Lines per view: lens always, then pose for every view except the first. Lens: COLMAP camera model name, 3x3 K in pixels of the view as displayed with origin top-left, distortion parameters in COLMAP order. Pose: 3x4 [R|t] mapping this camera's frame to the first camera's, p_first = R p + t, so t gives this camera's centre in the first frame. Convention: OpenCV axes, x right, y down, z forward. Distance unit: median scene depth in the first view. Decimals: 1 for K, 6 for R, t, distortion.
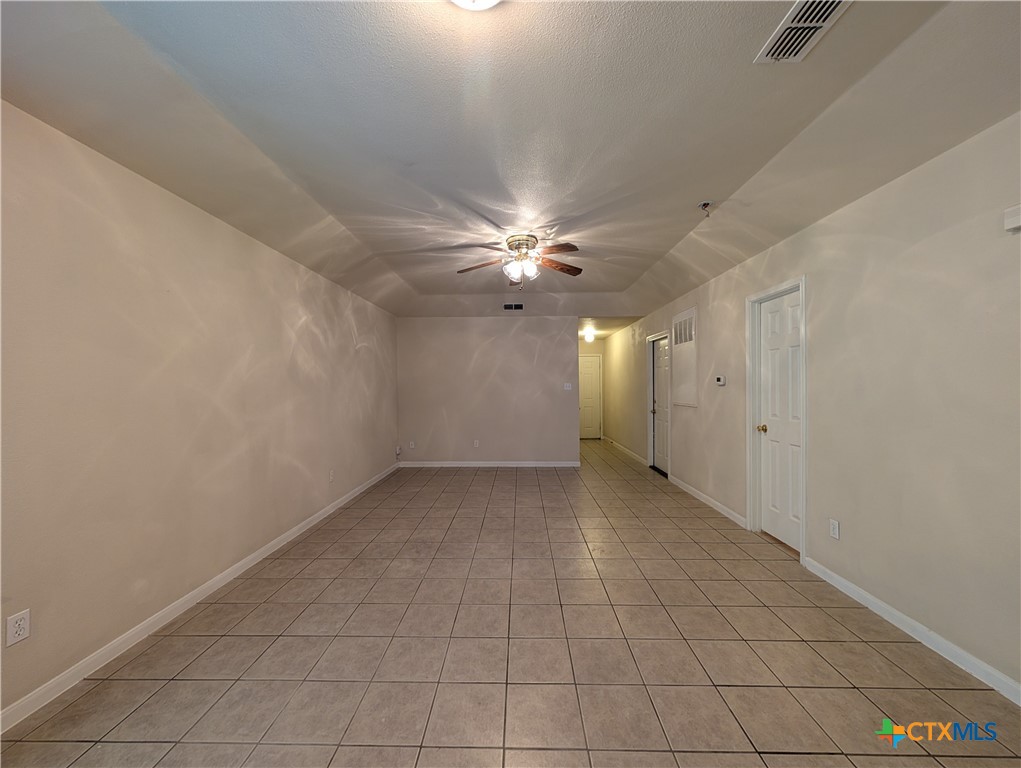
lens RADIAL K [[384.8, 0, 513.0], [0, 384.8, 385.3], [0, 0, 1]] dist [0.000052, 0.000286]
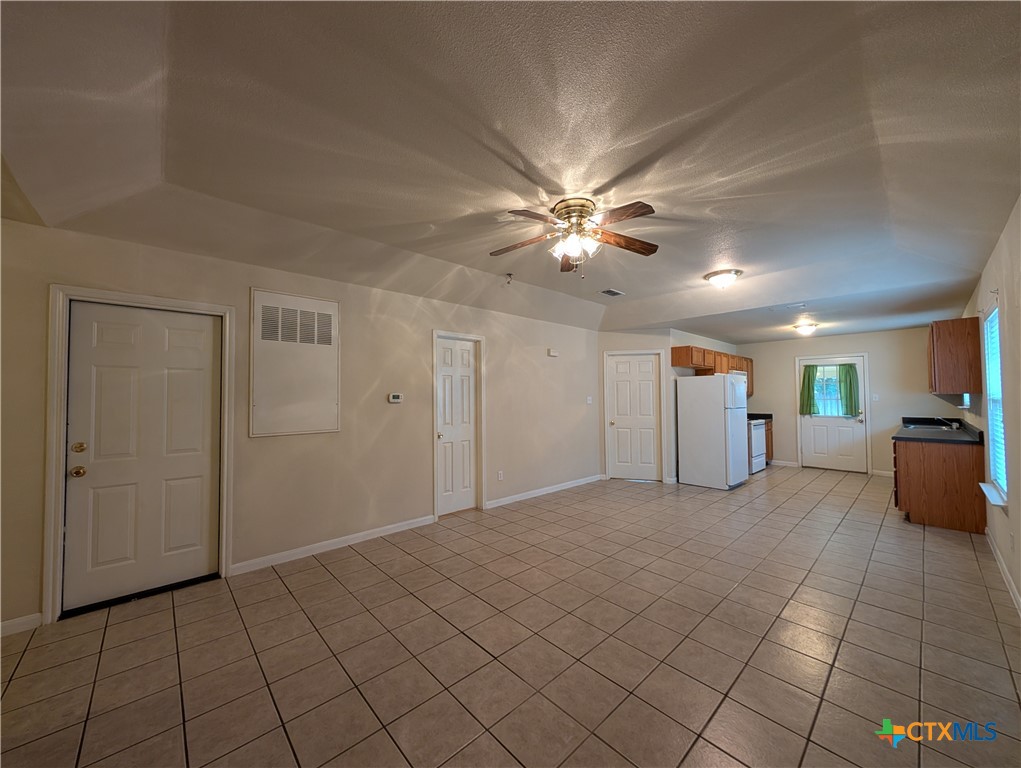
lens RADIAL K [[384.8, 0, 513.0], [0, 384.8, 385.3], [0, 0, 1]] dist [0.000052, 0.000286]
pose [[-0.694559, 0.028276, 0.718880, -0.422835], [0.009367, 0.999498, -0.030263, -0.013395], [-0.719375, -0.014286, -0.694476, 1.607576]]
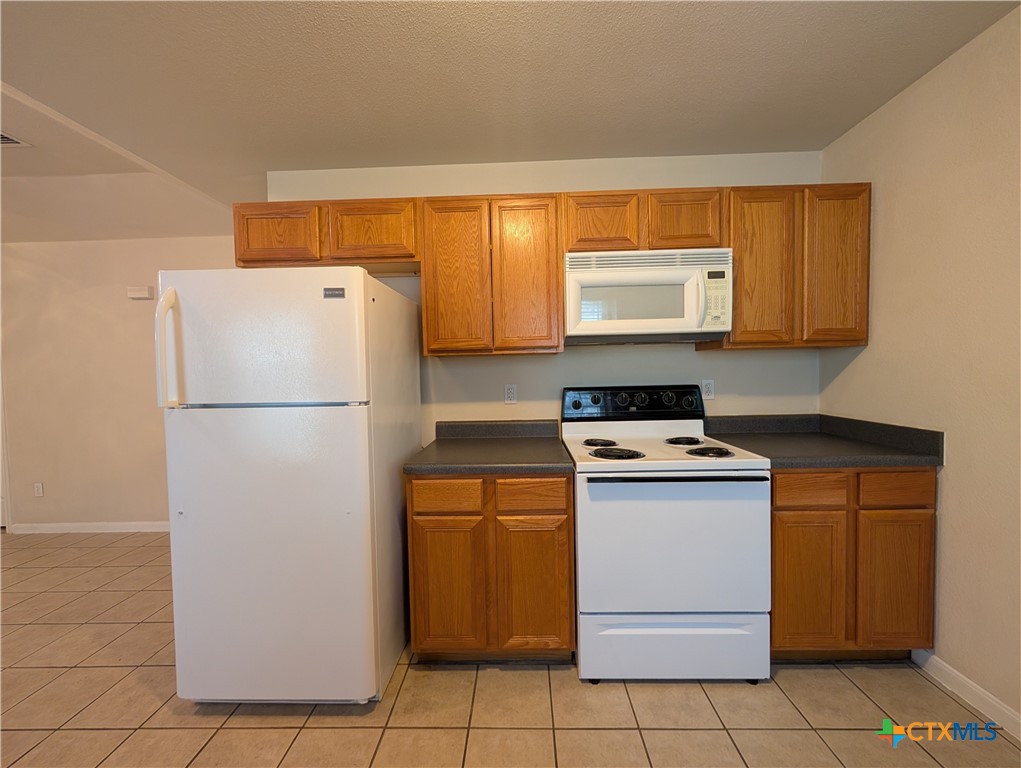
lens RADIAL K [[384.8, 0, 513.0], [0, 384.8, 385.3], [0, 0, 1]] dist [0.000052, 0.000286]
pose [[0.004399, -0.033711, 0.999422, -0.307260], [0.027315, 0.999063, 0.033579, 0.015805], [-0.999617, 0.027151, 0.005315, -0.428482]]
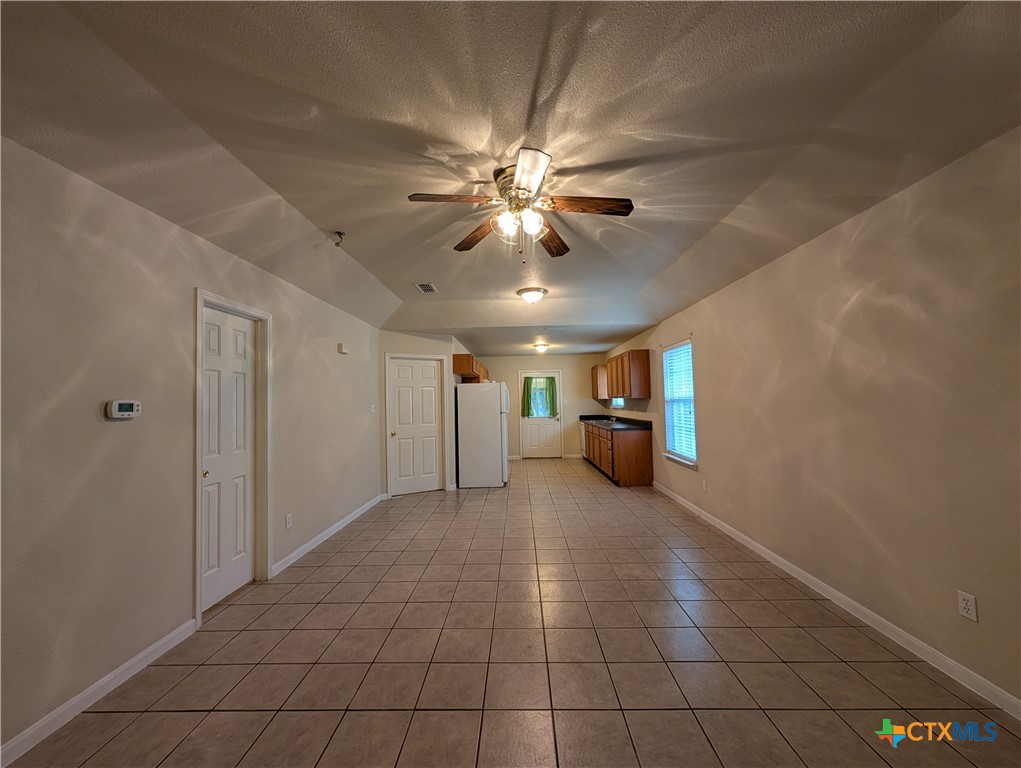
lens RADIAL K [[384.8, 0, 513.0], [0, 384.8, 385.3], [0, 0, 1]] dist [0.000052, 0.000286]
pose [[-0.999660, 0.025930, -0.002600, 0.044009], [0.026013, 0.998855, -0.040159, -0.011742], [0.001556, -0.040213, -0.999190, 1.632093]]
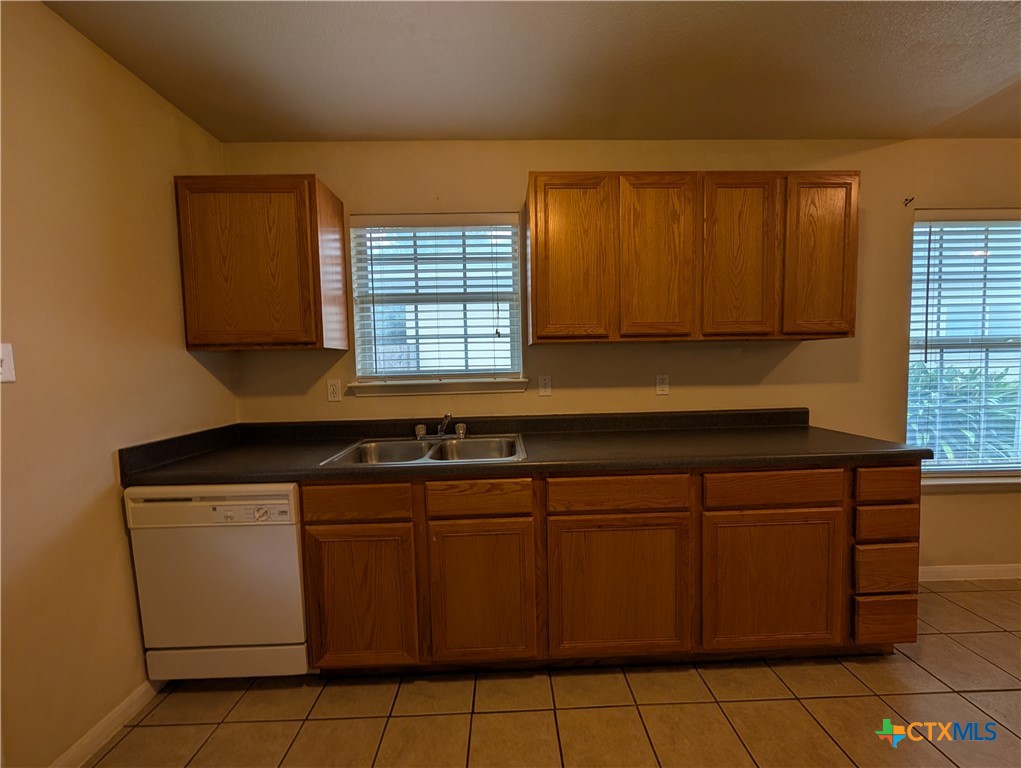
lens RADIAL K [[384.8, 0, 513.0], [0, 384.8, 385.3], [0, 0, 1]] dist [0.000052, 0.000286]
pose [[0.044857, 0.056584, -0.997390, 0.012622], [0.019109, 0.998163, 0.057488, 0.015221], [0.998811, -0.021638, 0.043693, -0.499202]]
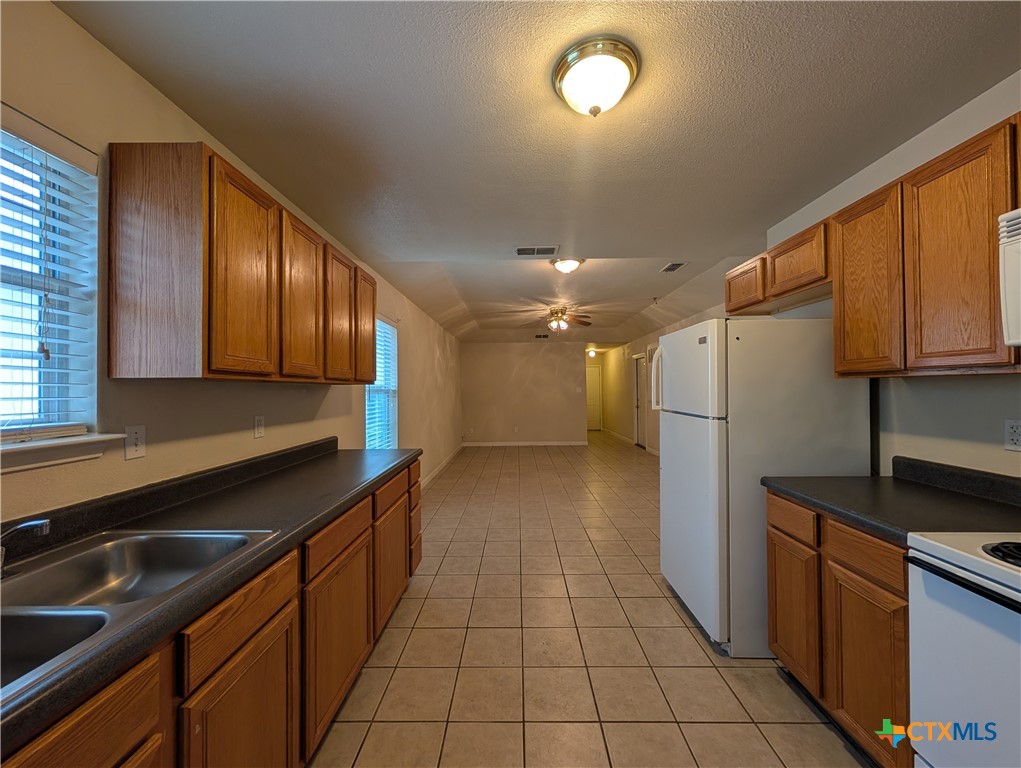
lens RADIAL K [[384.8, 0, 513.0], [0, 384.8, 385.3], [0, 0, 1]] dist [0.000052, 0.000286]
pose [[0.999960, -0.005904, 0.006763, -0.202533], [0.005986, 0.999908, -0.012203, 0.002348], [-0.006690, 0.012243, 0.999903, -0.794581]]
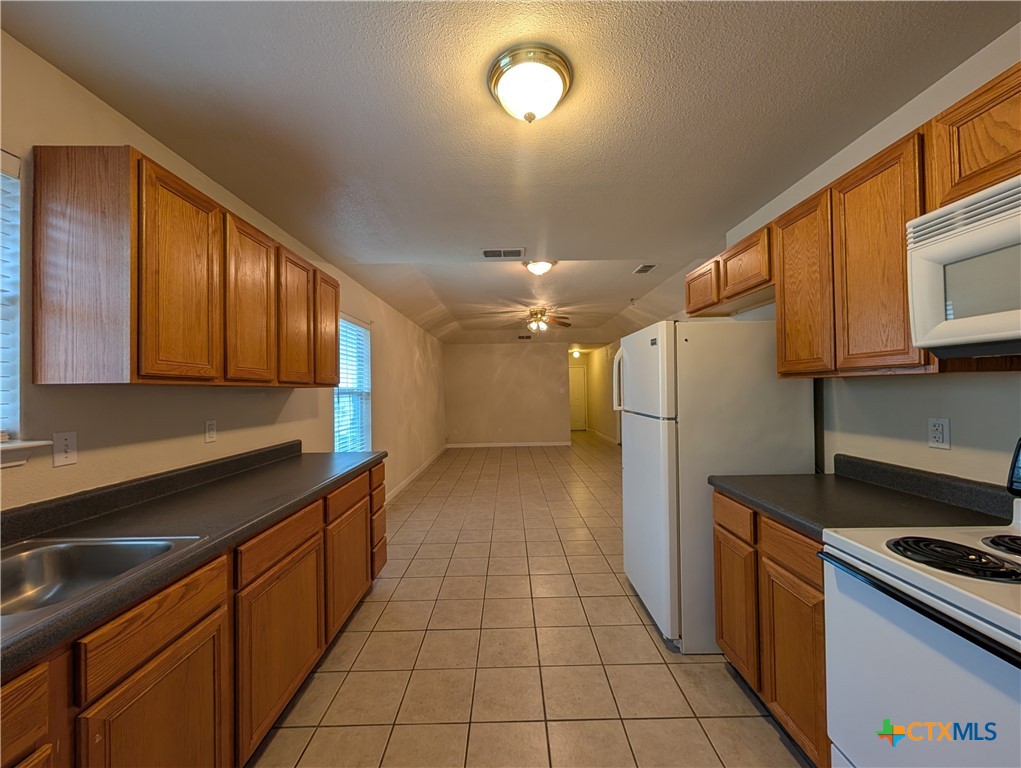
lens RADIAL K [[384.8, 0, 513.0], [0, 384.8, 385.3], [0, 0, 1]] dist [0.000052, 0.000286]
pose [[0.999496, -0.012930, 0.029005, -0.149945], [0.013334, 0.999816, -0.013765, 0.000778], [-0.028821, 0.014144, 0.999485, -0.799008]]
